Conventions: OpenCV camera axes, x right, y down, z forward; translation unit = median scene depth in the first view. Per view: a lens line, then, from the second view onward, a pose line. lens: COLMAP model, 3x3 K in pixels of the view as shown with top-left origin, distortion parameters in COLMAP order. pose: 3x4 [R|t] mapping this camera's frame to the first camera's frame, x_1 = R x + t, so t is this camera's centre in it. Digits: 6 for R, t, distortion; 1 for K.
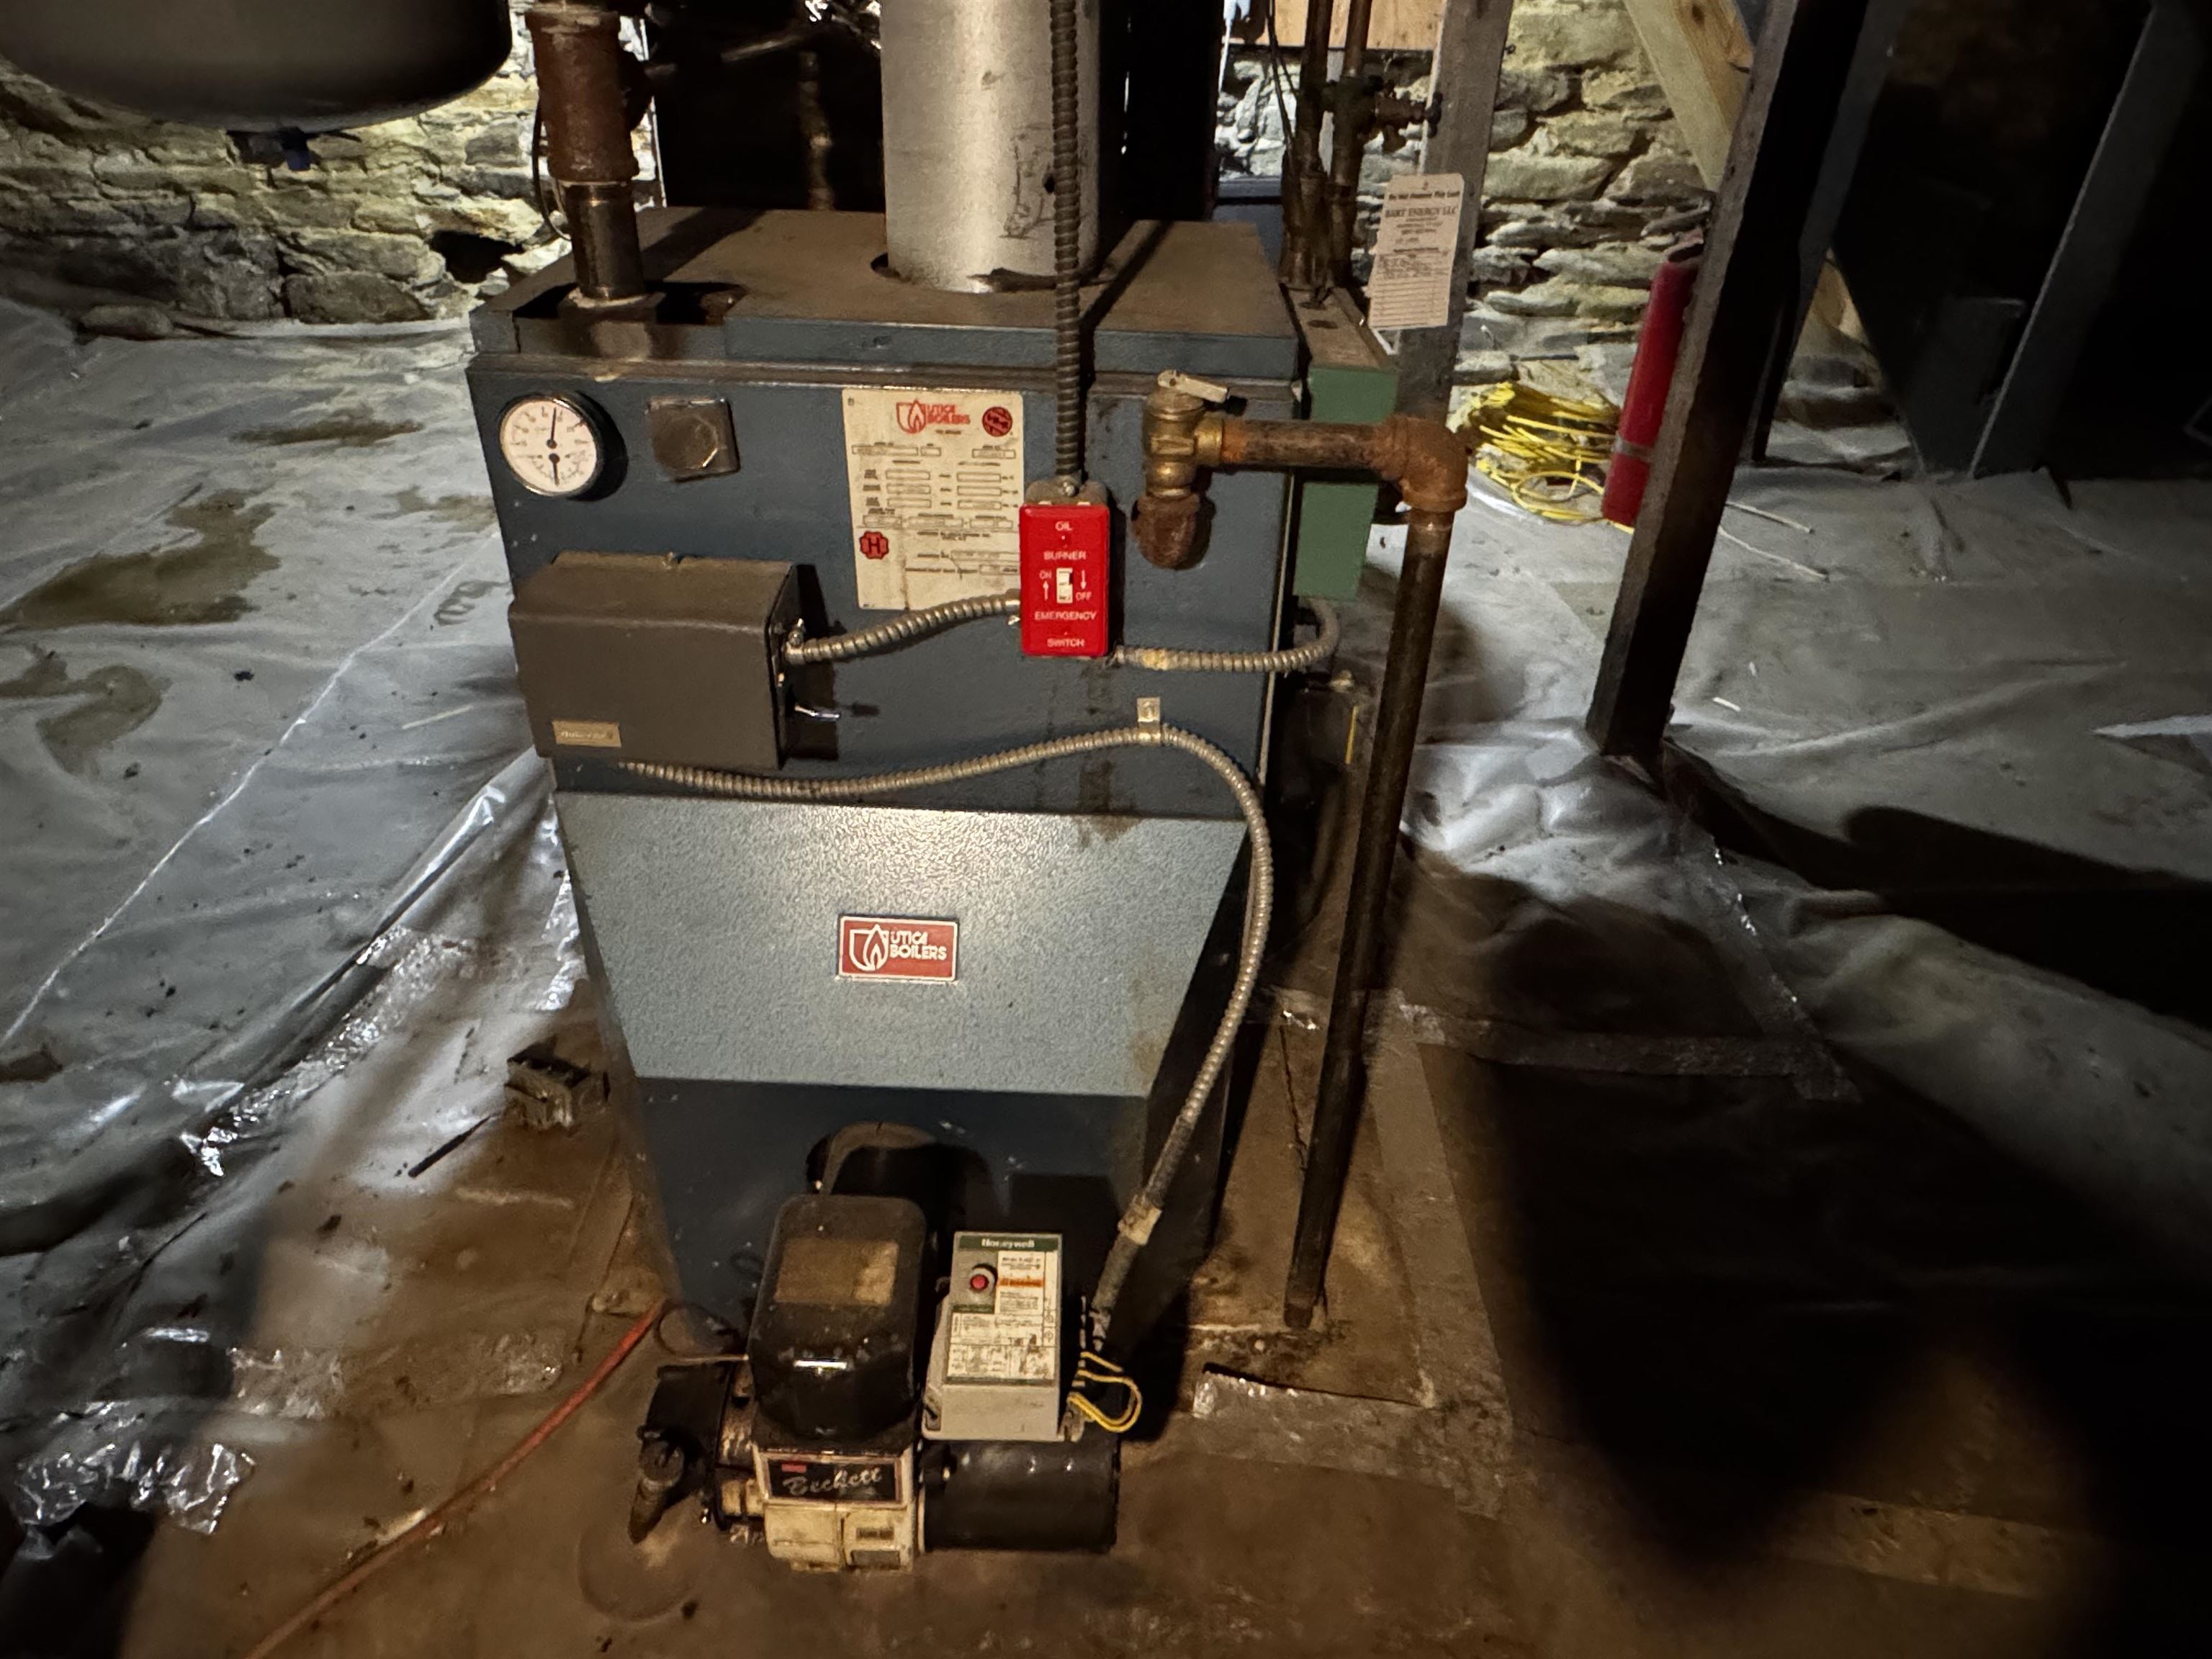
lens RADIAL K [[1363.8, 0, 1101.6], [0, 1363.8, 823.9], [0, 0, 1]] dist [-0.002867, 0.001314]
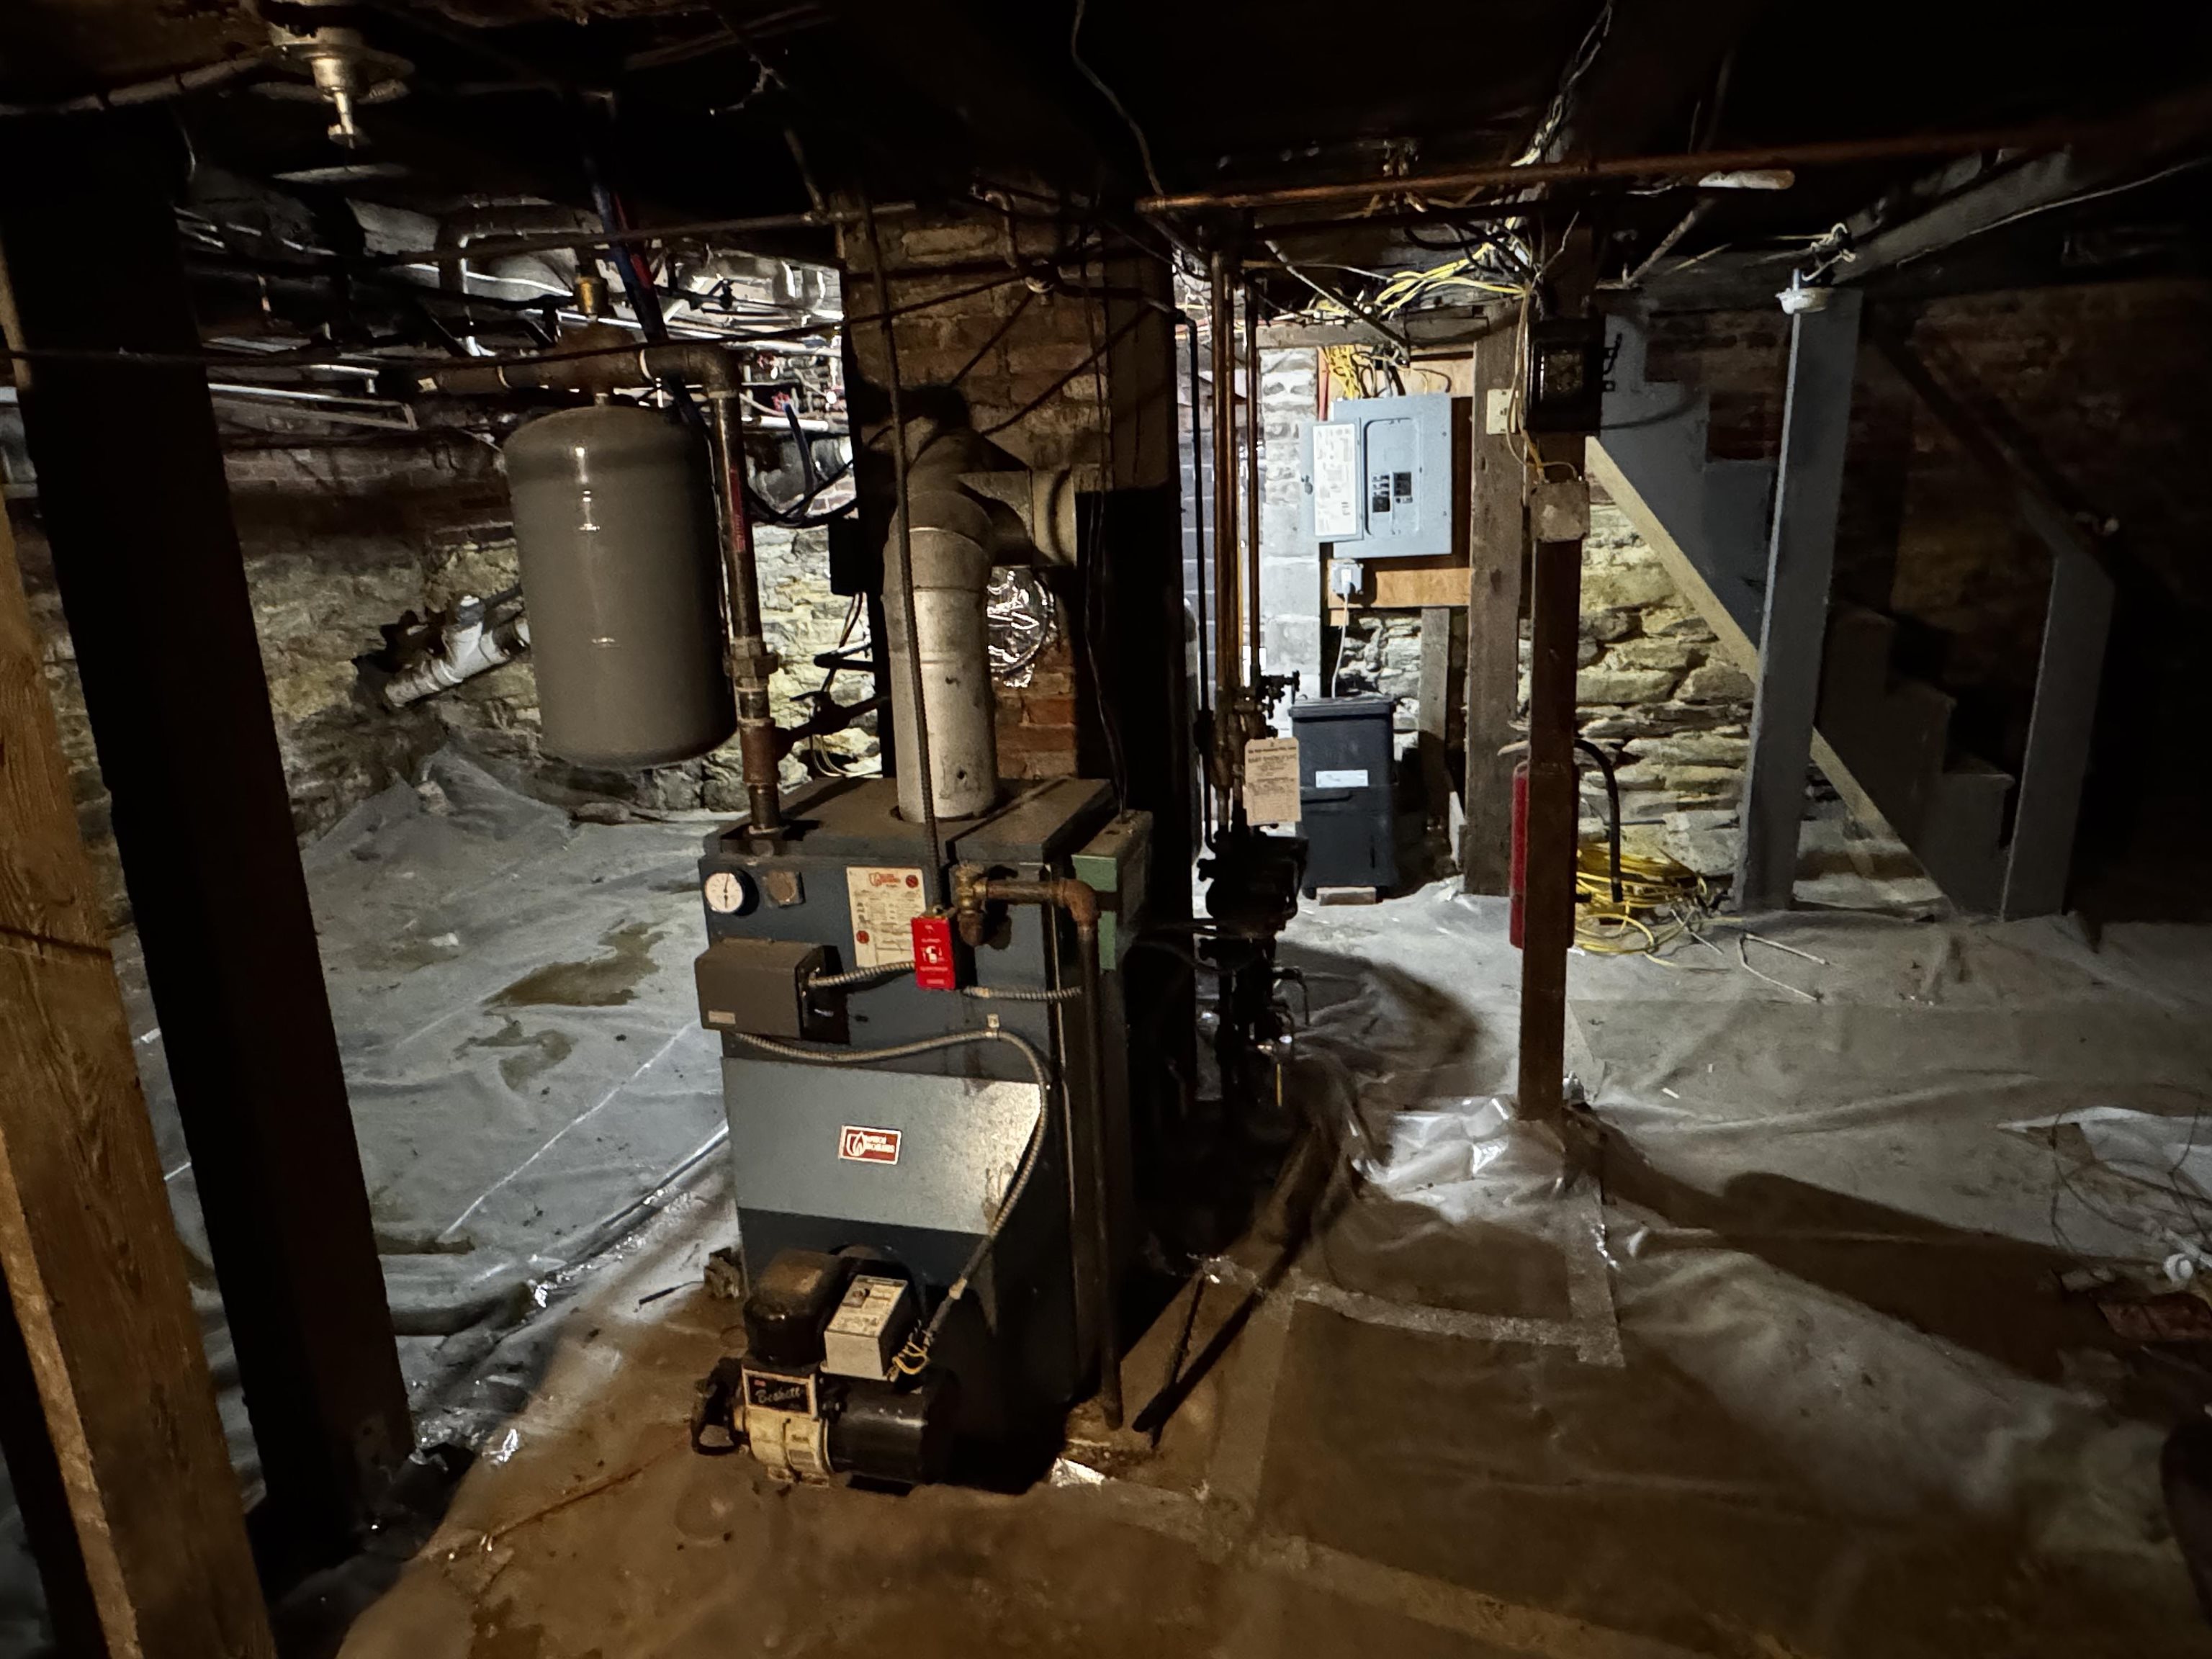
lens RADIAL K [[1363.8, 0, 1106.9], [0, 1363.8, 835.6], [0, 0, 1]] dist [-0.002867, 0.001314]
pose [[0.969178, -0.010803, -0.246124, 0.321268], [-0.065743, 0.951468, -0.300644, 0.114699], [0.237427, 0.307558, 0.921432, -0.406571]]
